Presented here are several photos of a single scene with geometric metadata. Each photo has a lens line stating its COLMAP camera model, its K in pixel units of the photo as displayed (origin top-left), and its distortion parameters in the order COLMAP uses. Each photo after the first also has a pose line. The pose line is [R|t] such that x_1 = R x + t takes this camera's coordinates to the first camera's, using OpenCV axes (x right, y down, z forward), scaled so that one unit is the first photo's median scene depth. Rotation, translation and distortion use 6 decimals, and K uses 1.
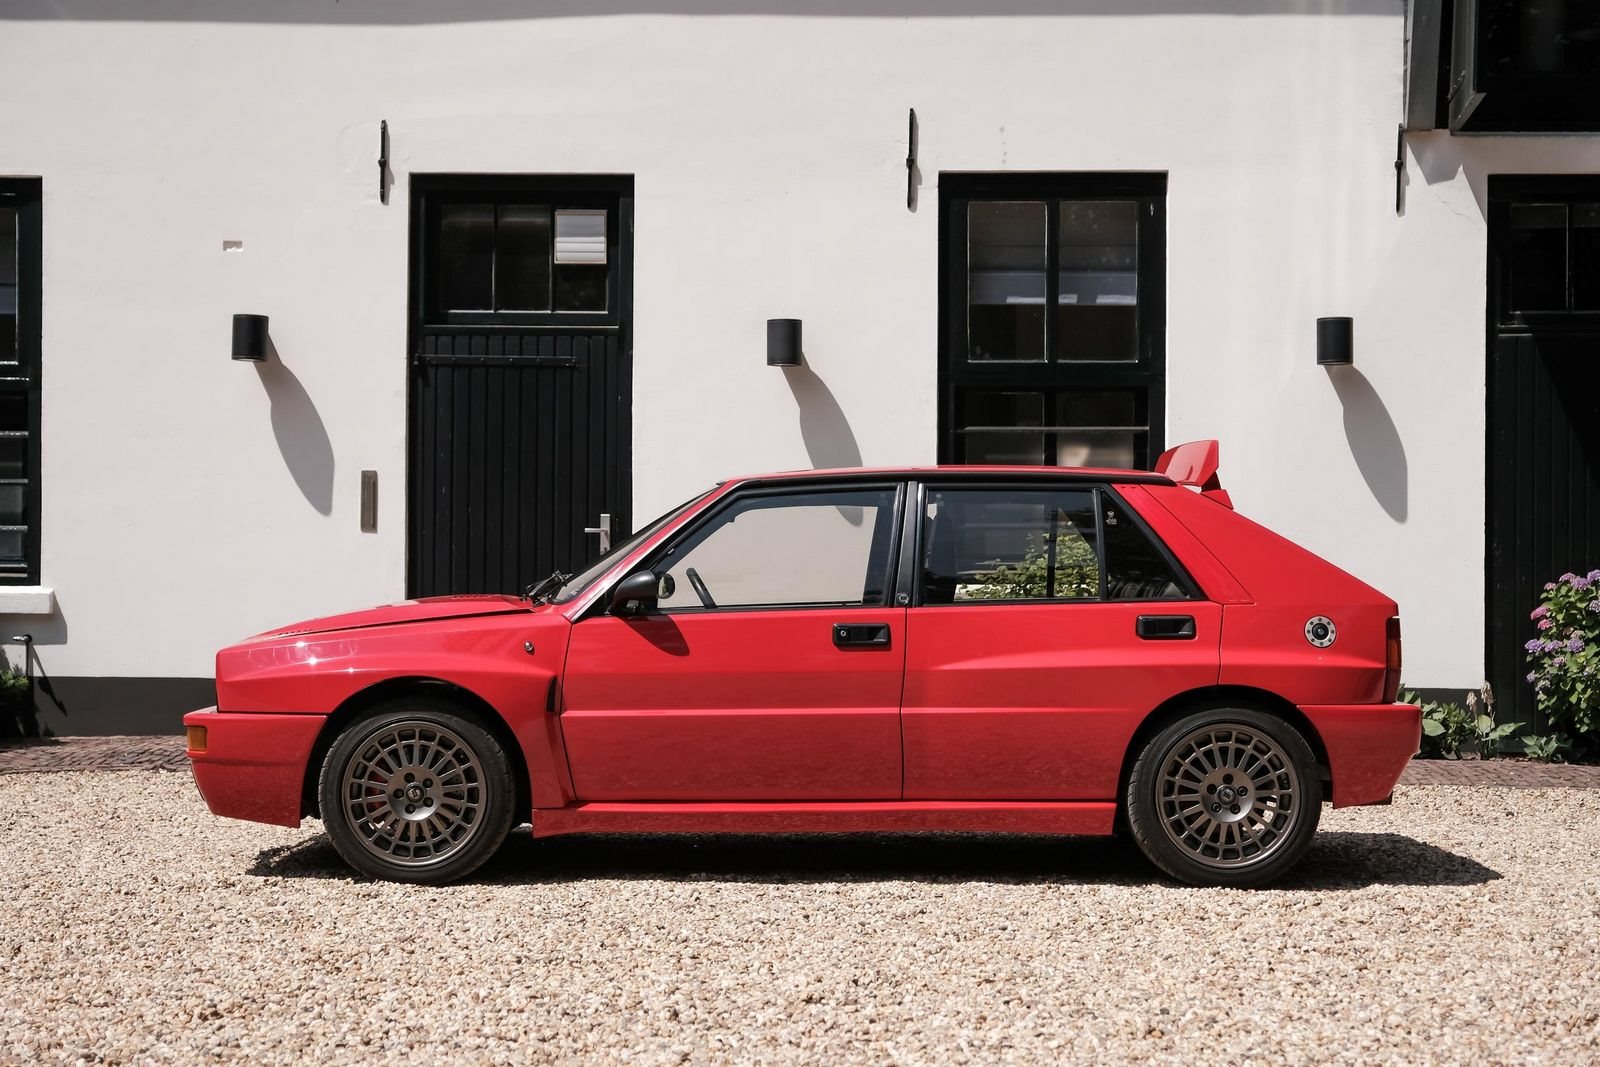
lens RADIAL K [[2399.2, 0, 810.2], [0, 2399.2, 552.3], [0, 0, 1]] dist [0.044984, -0.002298]
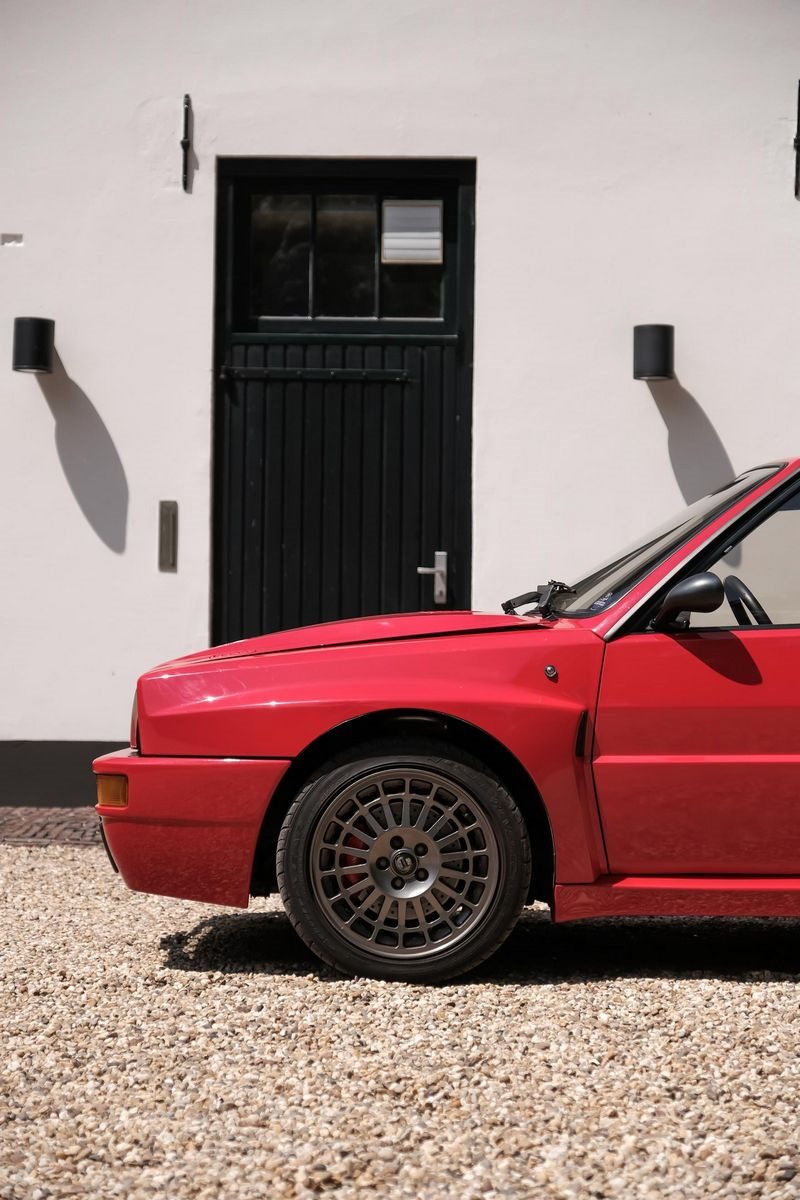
lens RADIAL K [[2357.6, 0, 402.3], [0, 2357.6, 629.6], [0, 0, 1]] dist [0.069733, 0.408187]
pose [[0.999994, 0.003526, -0.000144, -0.162316], [-0.003527, 0.999951, -0.009257, 0.032673], [0.000112, 0.009257, 0.999957, 0.247227]]
